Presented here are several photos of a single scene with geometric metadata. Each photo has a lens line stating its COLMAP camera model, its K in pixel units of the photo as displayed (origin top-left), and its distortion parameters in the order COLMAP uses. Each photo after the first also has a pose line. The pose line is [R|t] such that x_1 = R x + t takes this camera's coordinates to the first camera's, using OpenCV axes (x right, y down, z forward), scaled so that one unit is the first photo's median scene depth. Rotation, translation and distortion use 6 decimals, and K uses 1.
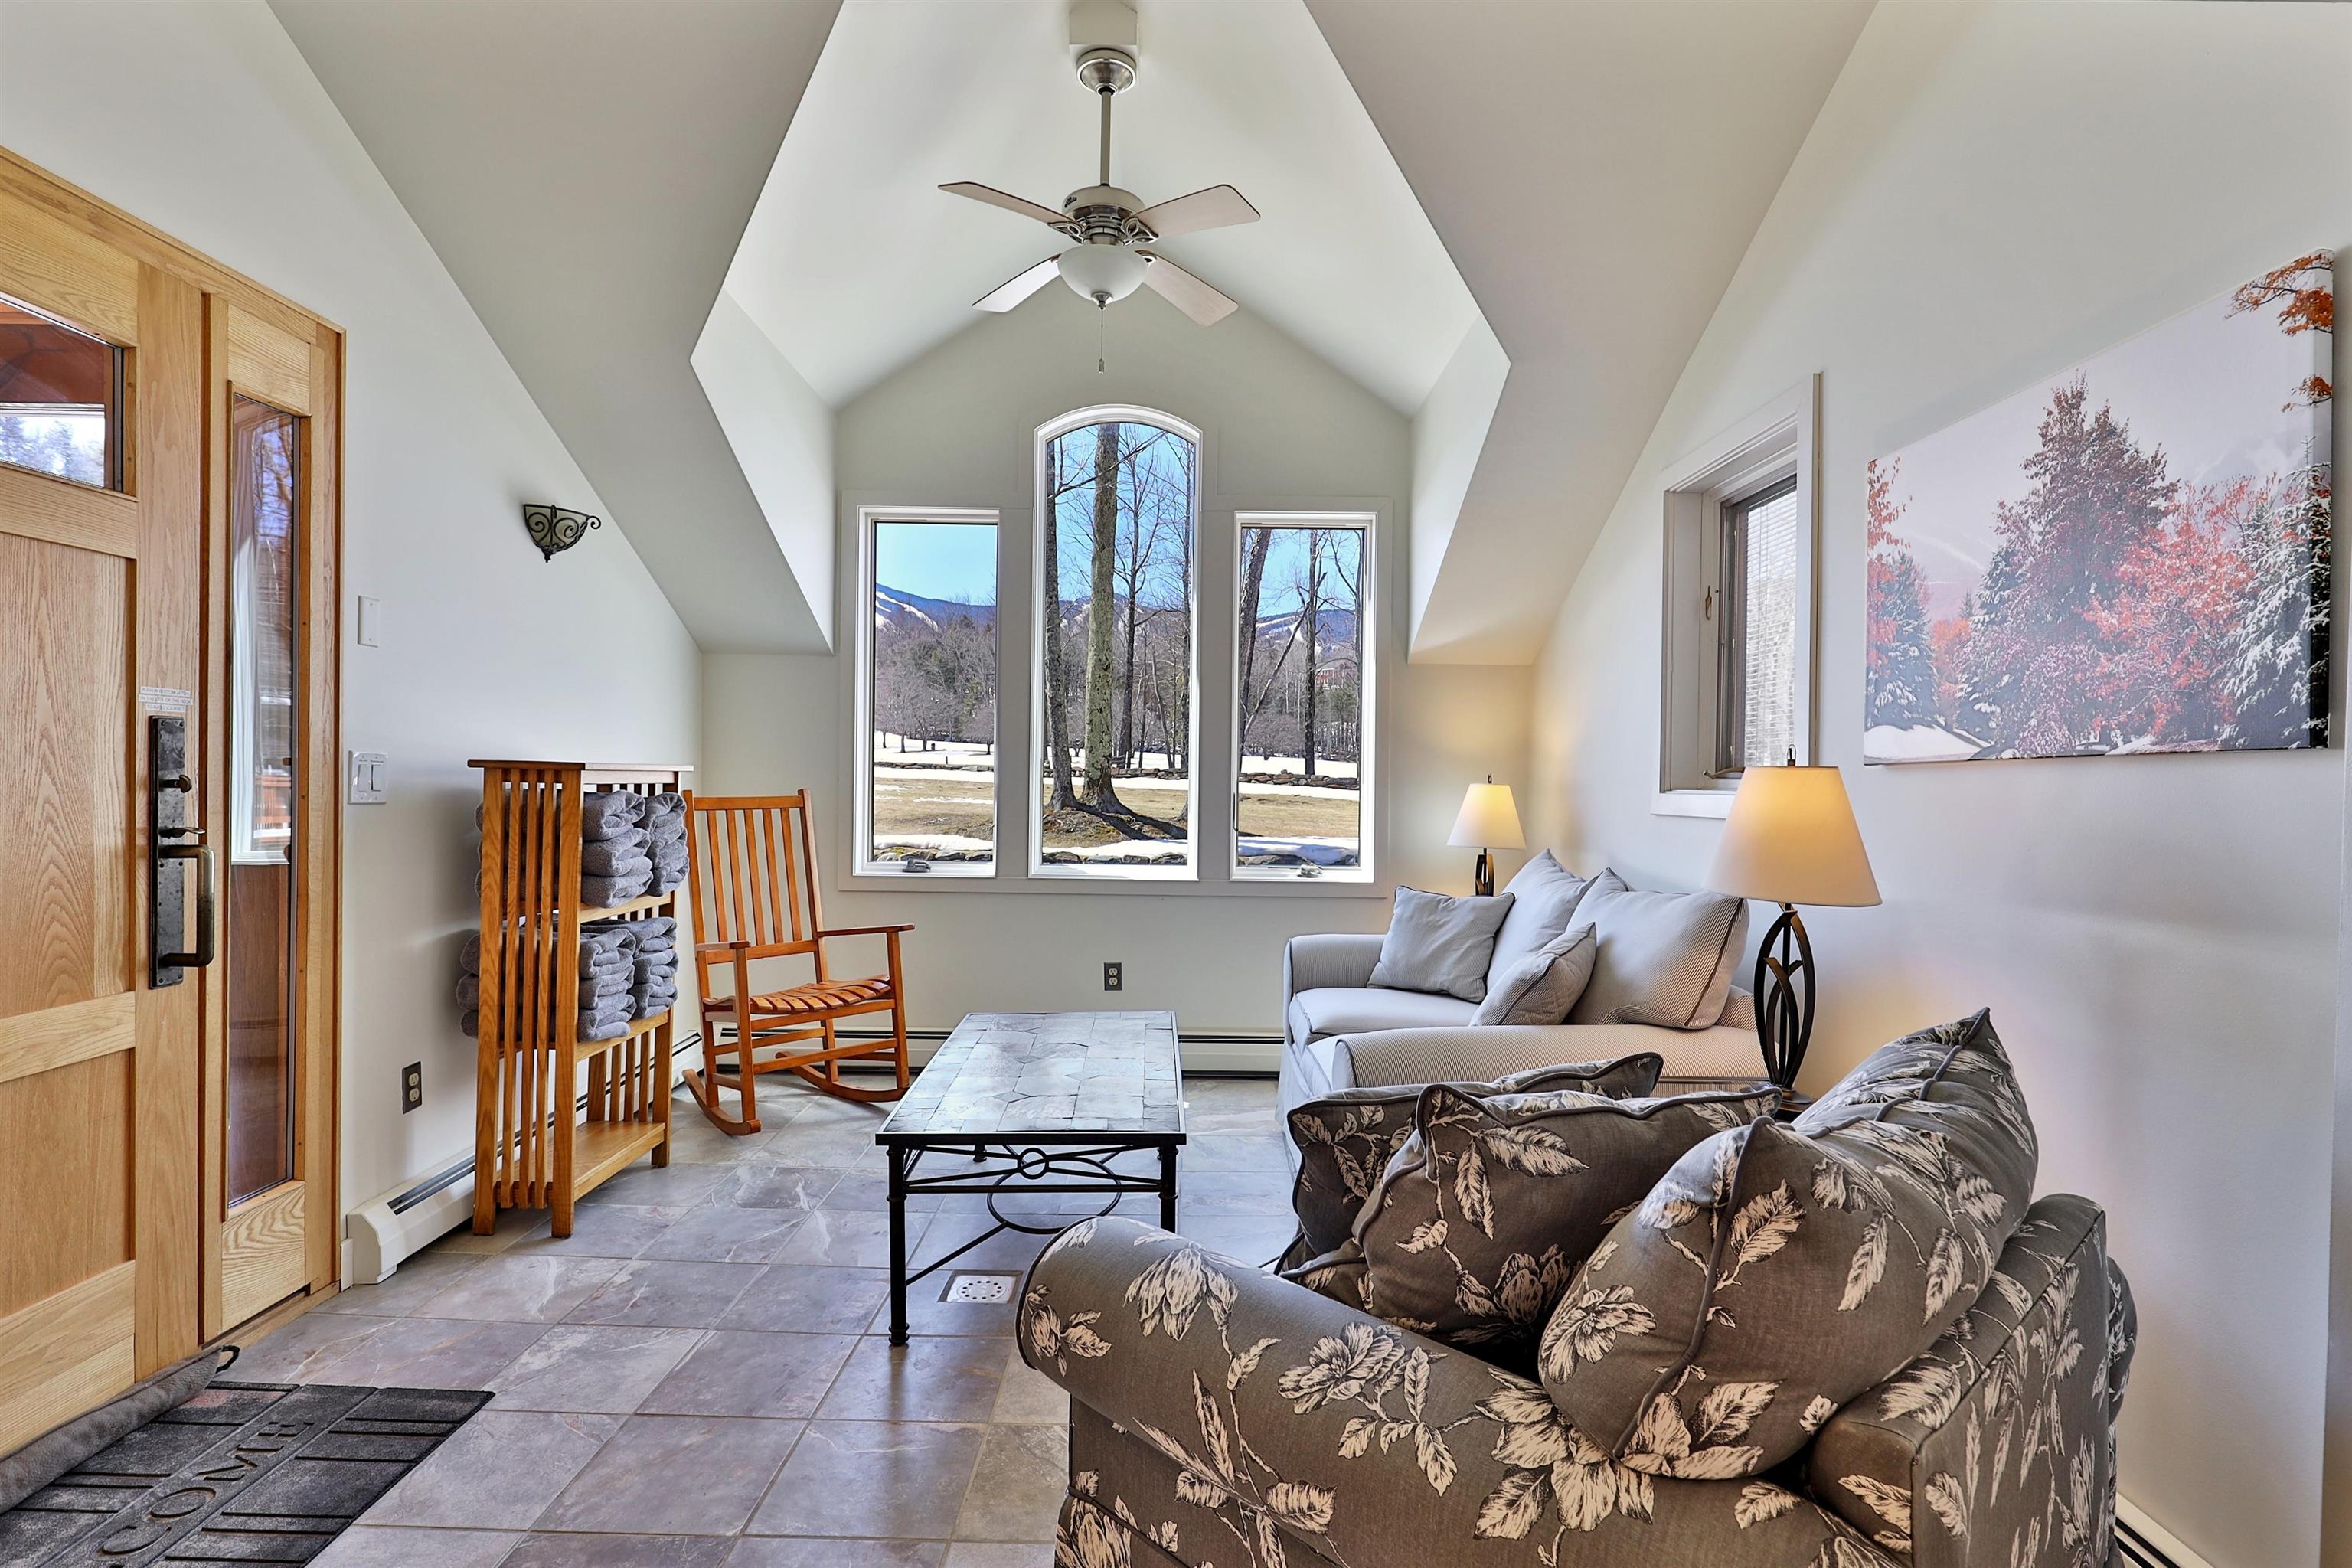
lens RADIAL K [[1115.5, 0, 1176.0], [0, 1115.5, 784.0], [0, 0, 1]] dist [0.003022, -0.001814]
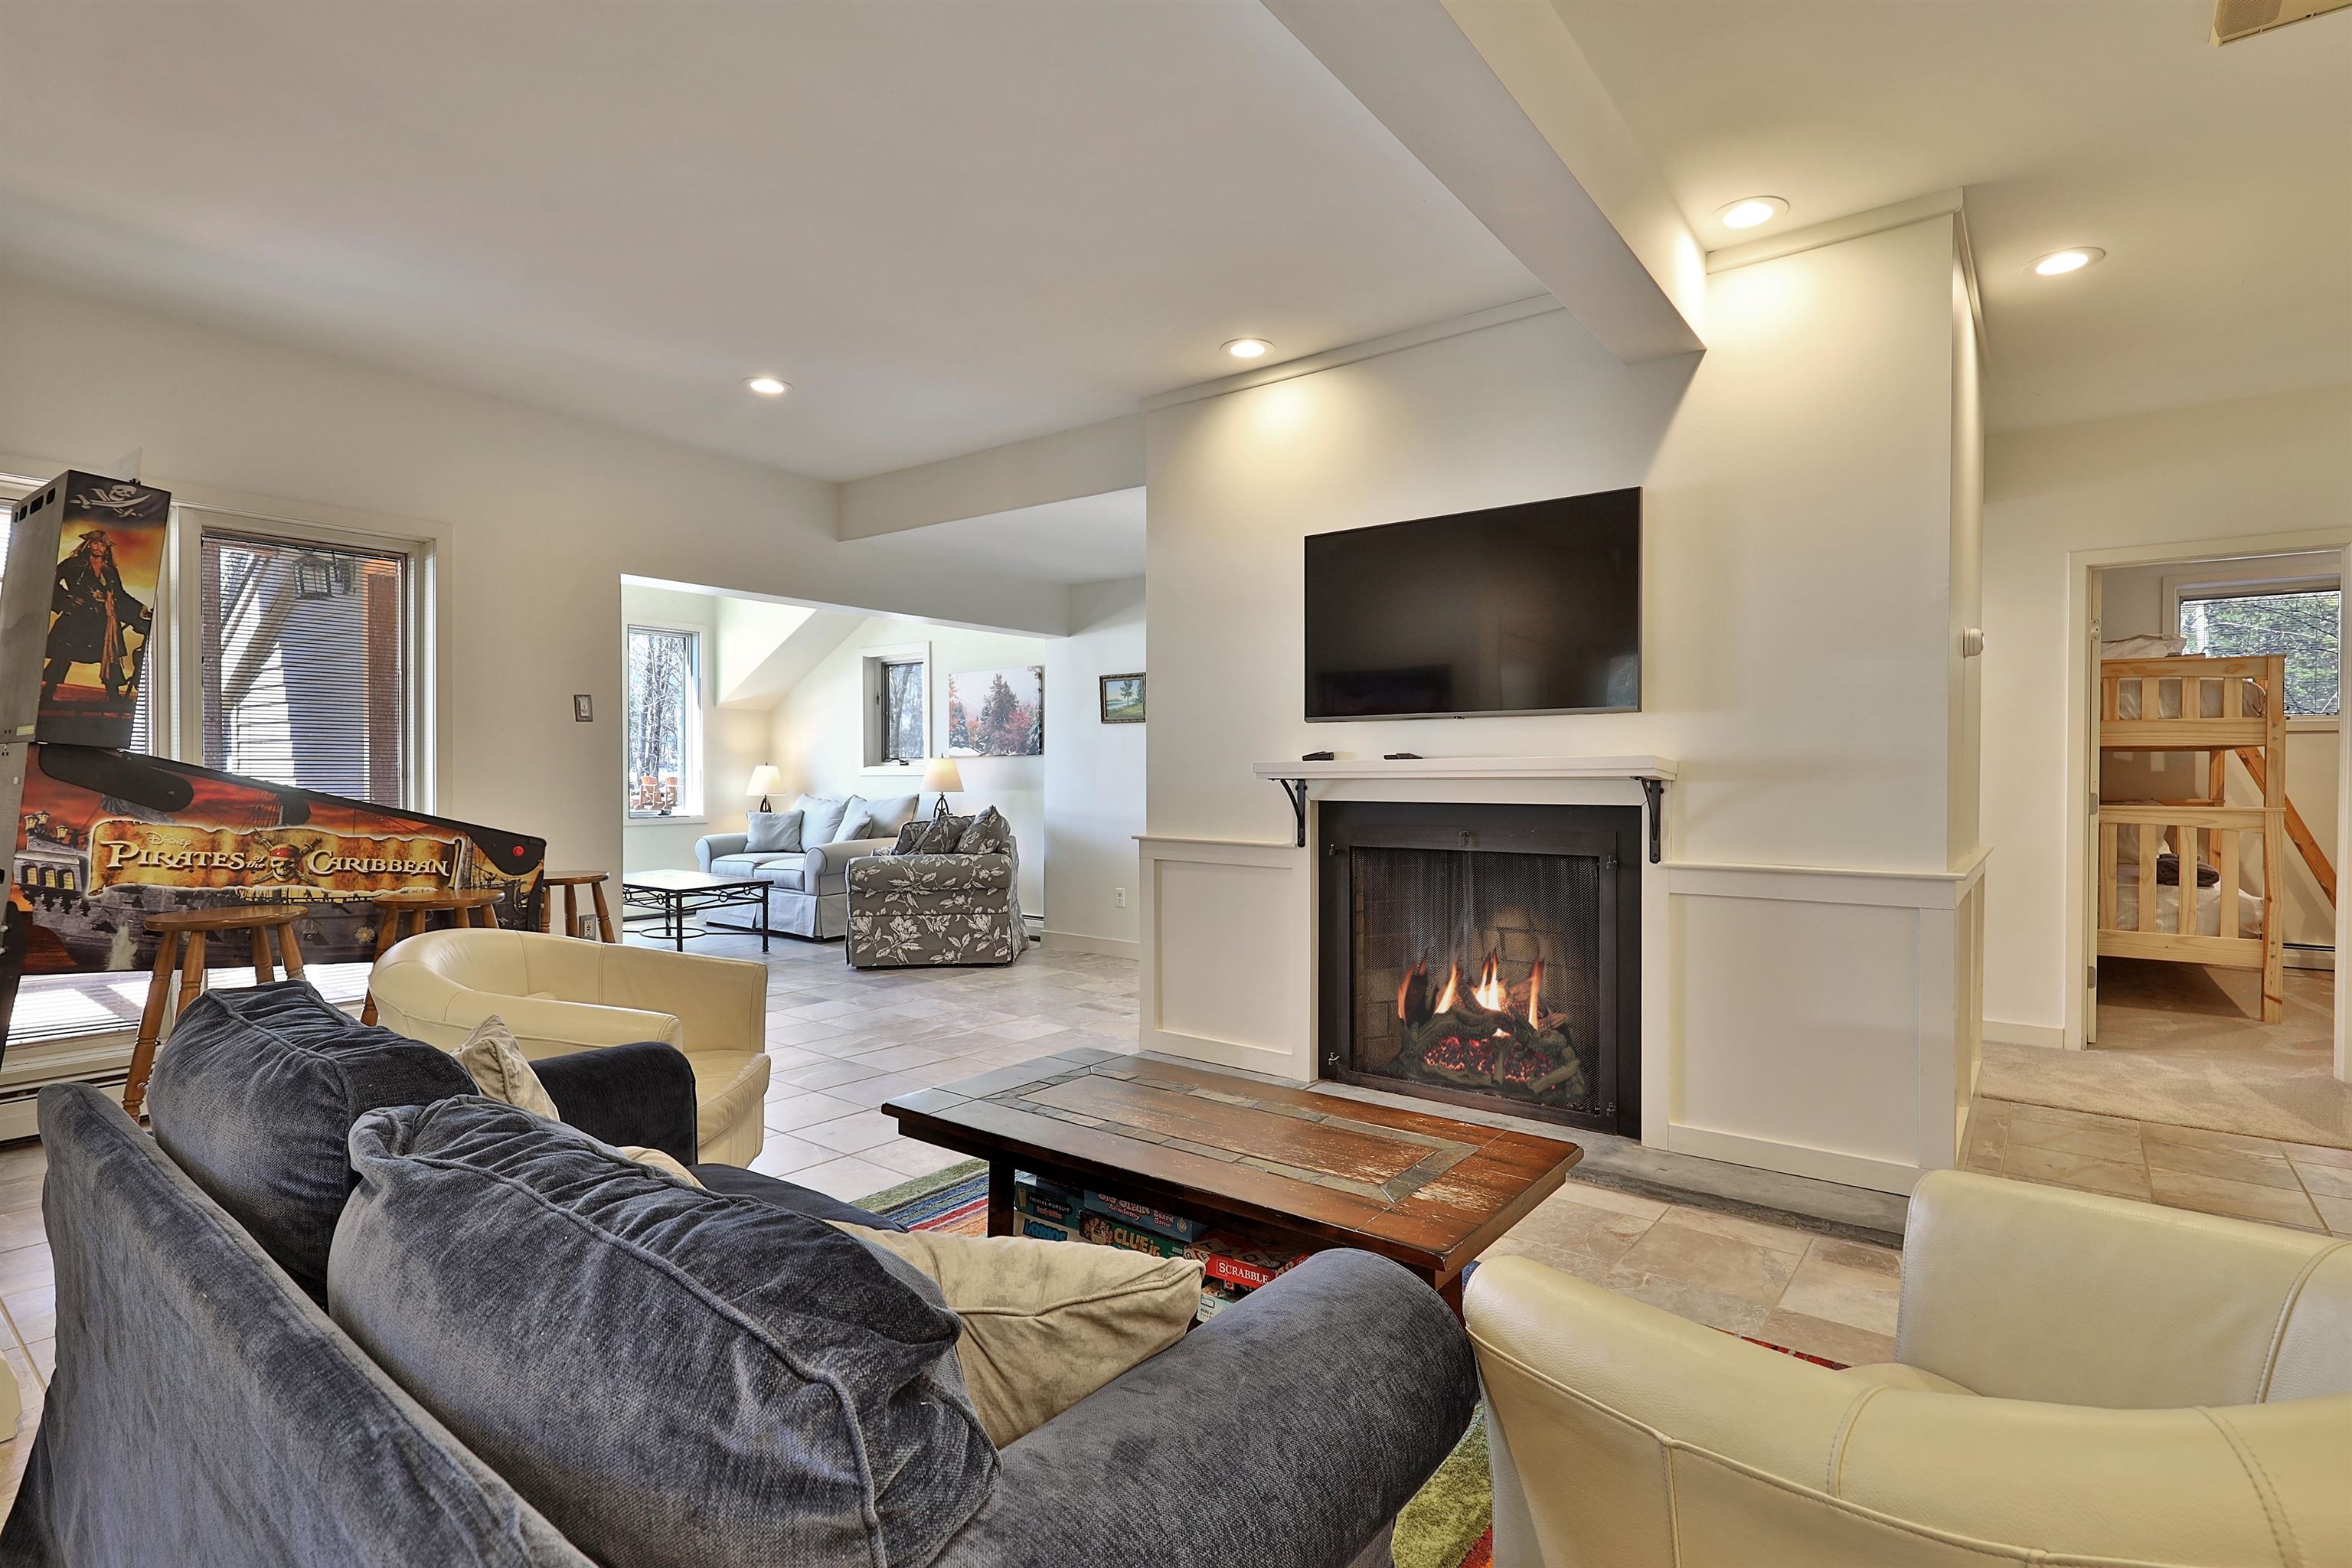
lens RADIAL K [[1115.5, 0, 1176.0], [0, 1115.5, 784.0], [0, 0, 1]] dist [0.003022, -0.001814]
pose [[0.585128, -0.015188, 0.810799, -2.034566], [0.010123, 0.999883, 0.011425, 0.038253], [-0.810878, 0.001523, 0.585214, -1.847764]]
